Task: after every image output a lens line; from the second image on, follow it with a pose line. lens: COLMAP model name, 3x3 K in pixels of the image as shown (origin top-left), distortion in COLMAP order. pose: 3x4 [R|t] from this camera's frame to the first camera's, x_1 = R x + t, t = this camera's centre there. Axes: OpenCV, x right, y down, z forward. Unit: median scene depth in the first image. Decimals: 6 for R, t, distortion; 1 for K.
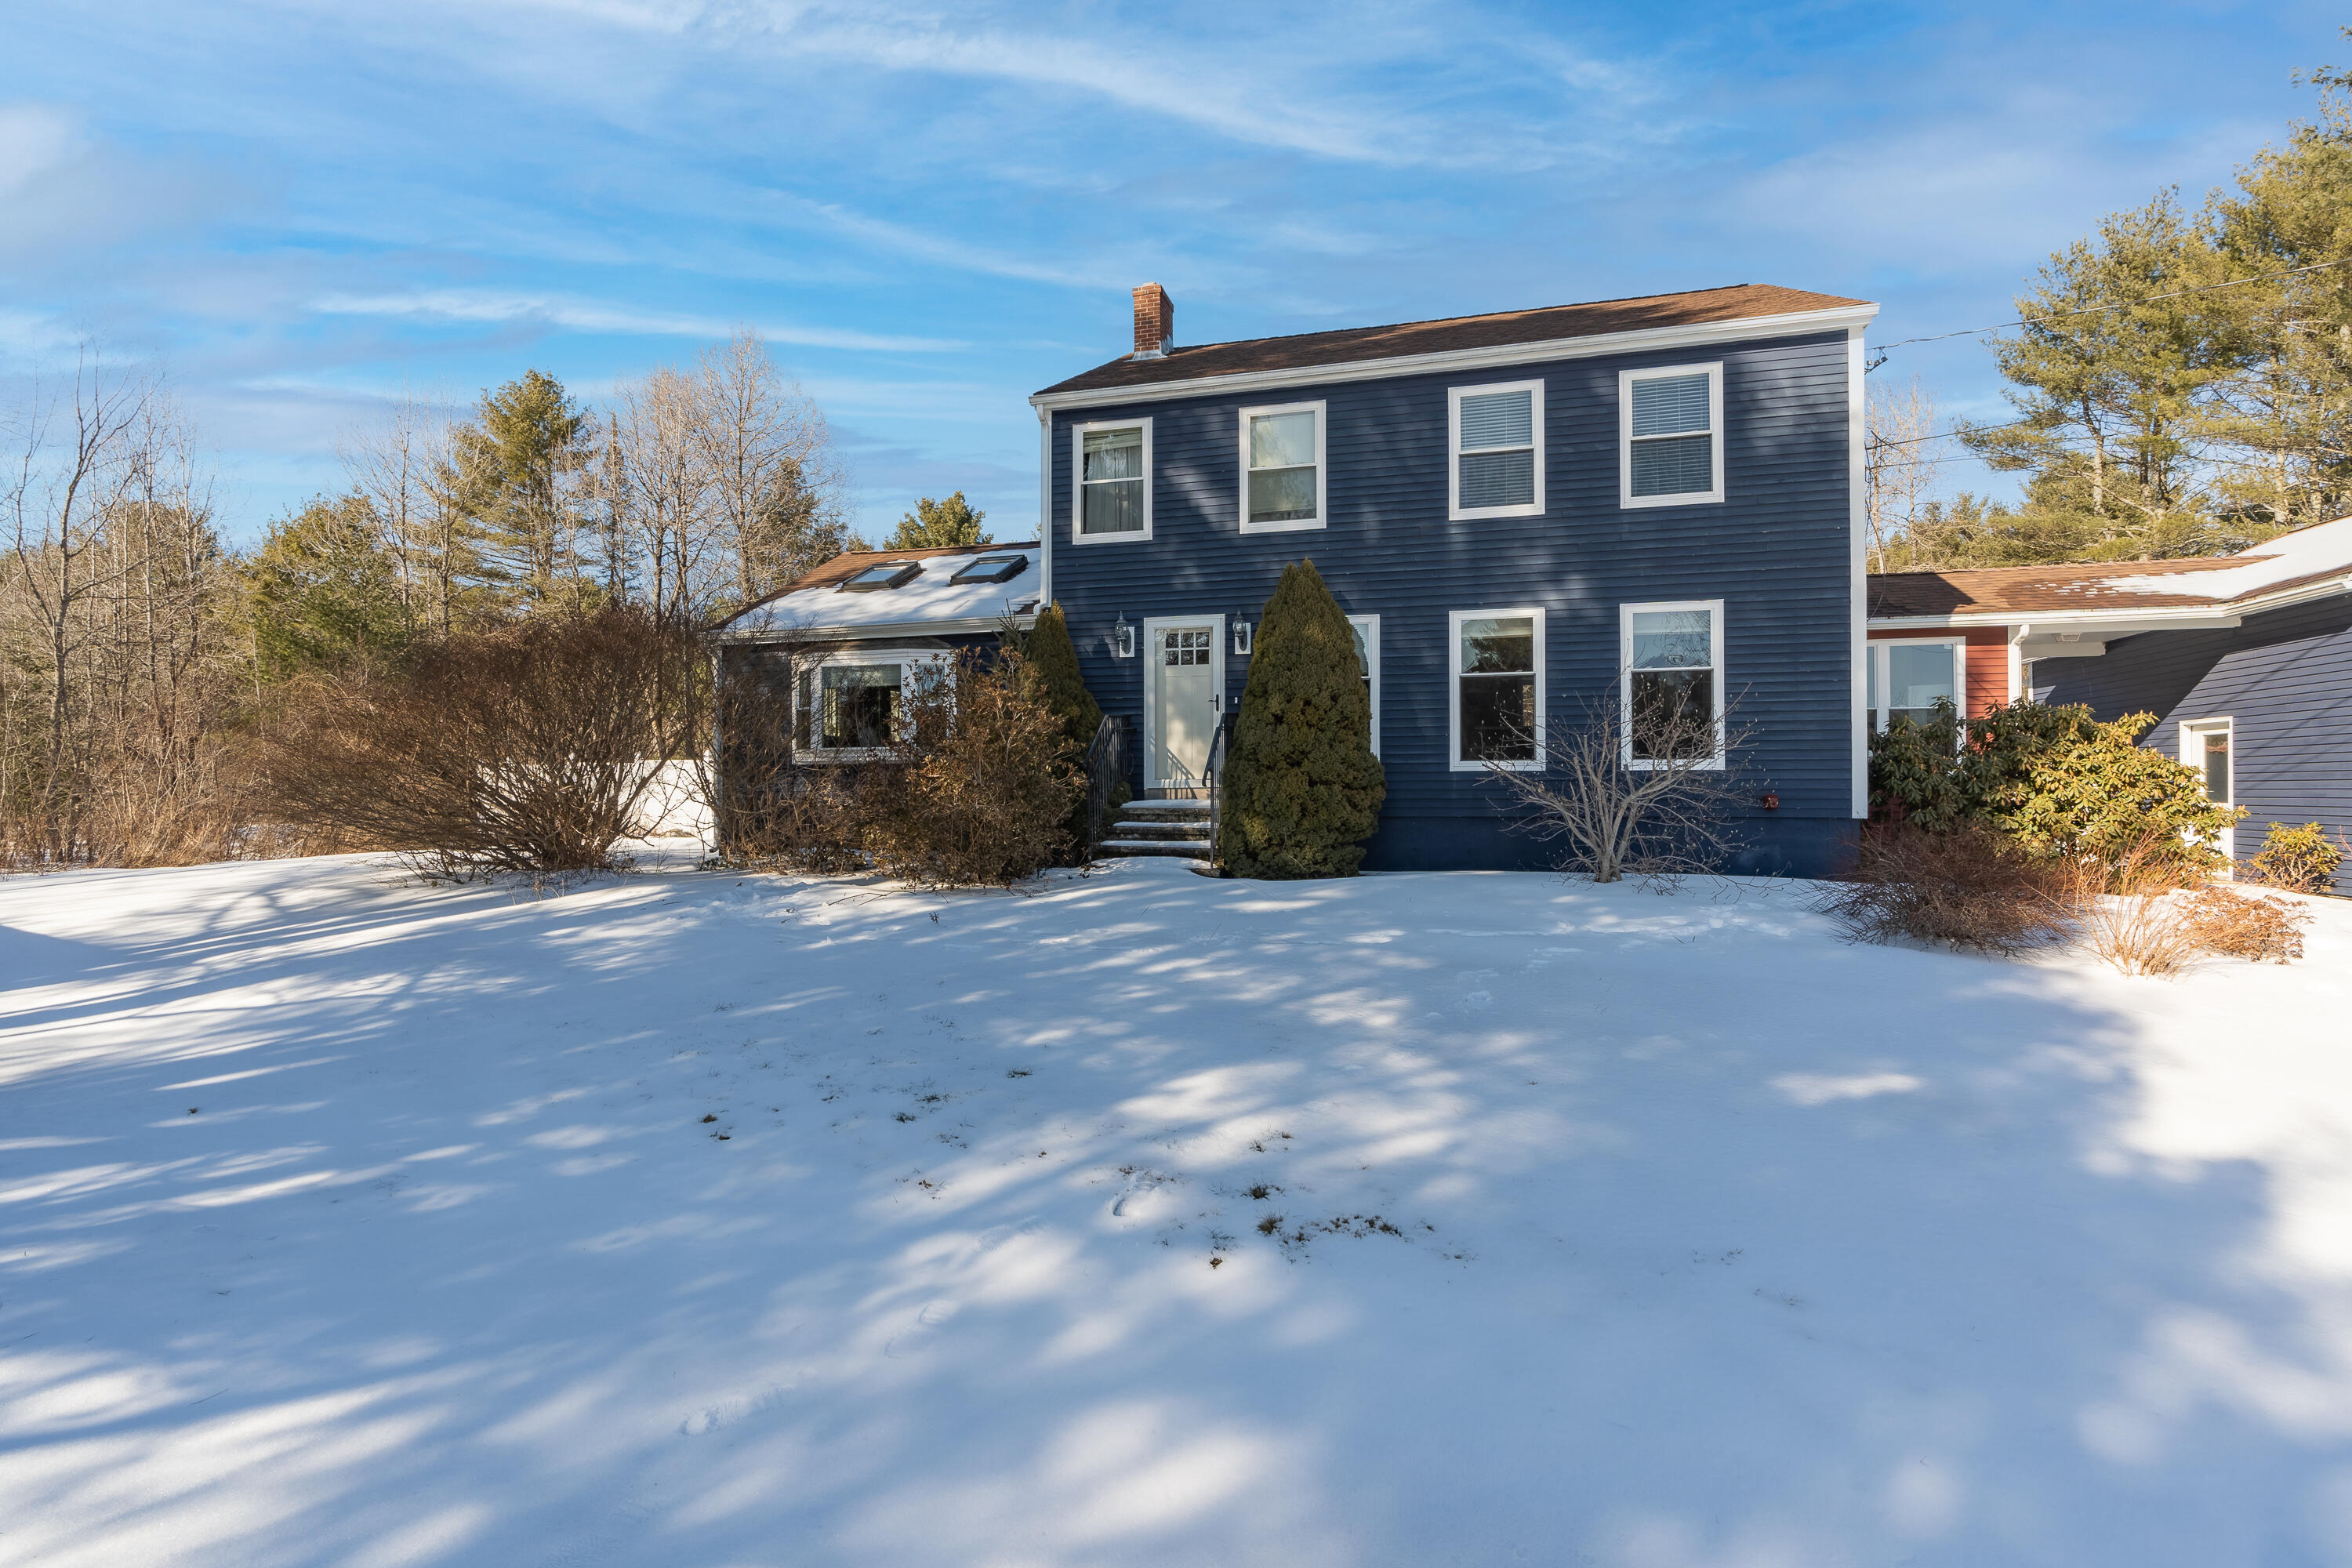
lens RADIAL K [[1092.2, 0, 1177.4], [0, 1092.2, 781.2], [0, 0, 1]] dist [-0.001324, 0.002006]
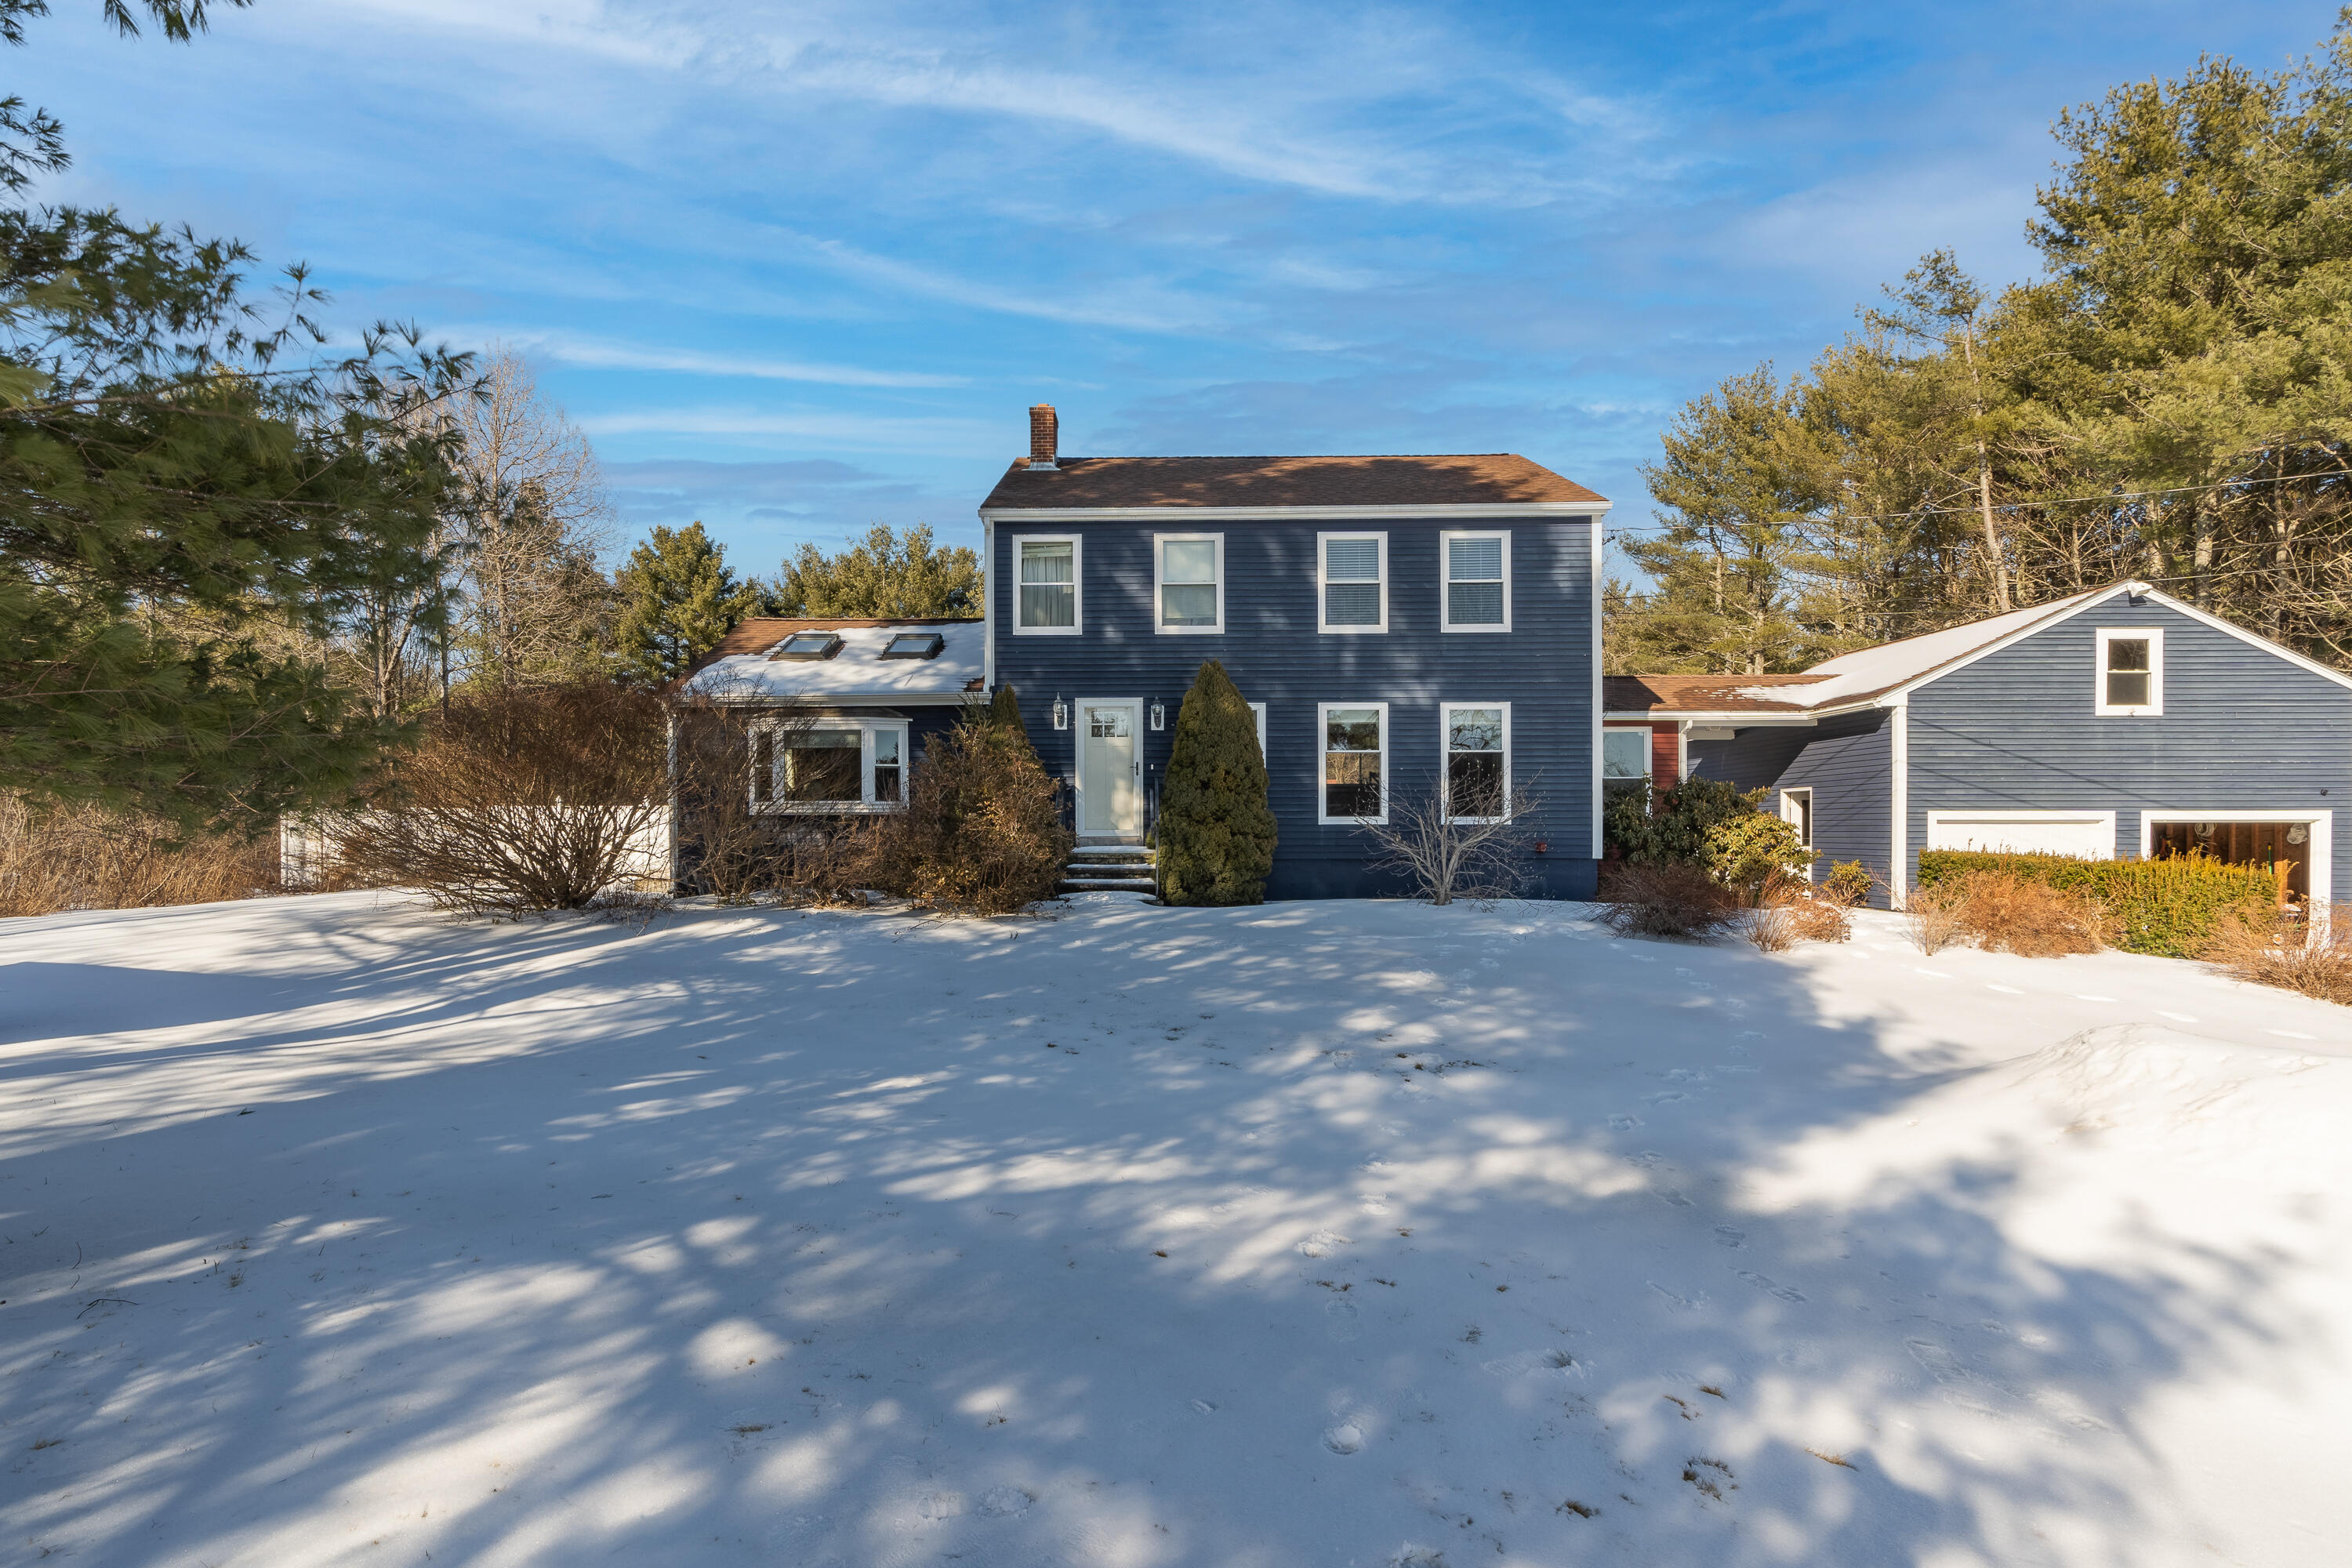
lens RADIAL K [[1092.2, 0, 1161.3], [0, 1092.2, 834.1], [0, 0, 1]] dist [-0.001324, 0.002006]
pose [[0.972068, 0.000403, 0.234700, -0.241193], [-0.002684, 0.999952, 0.009399, -0.008964], [-0.234685, -0.009767, 0.972022, -0.233181]]
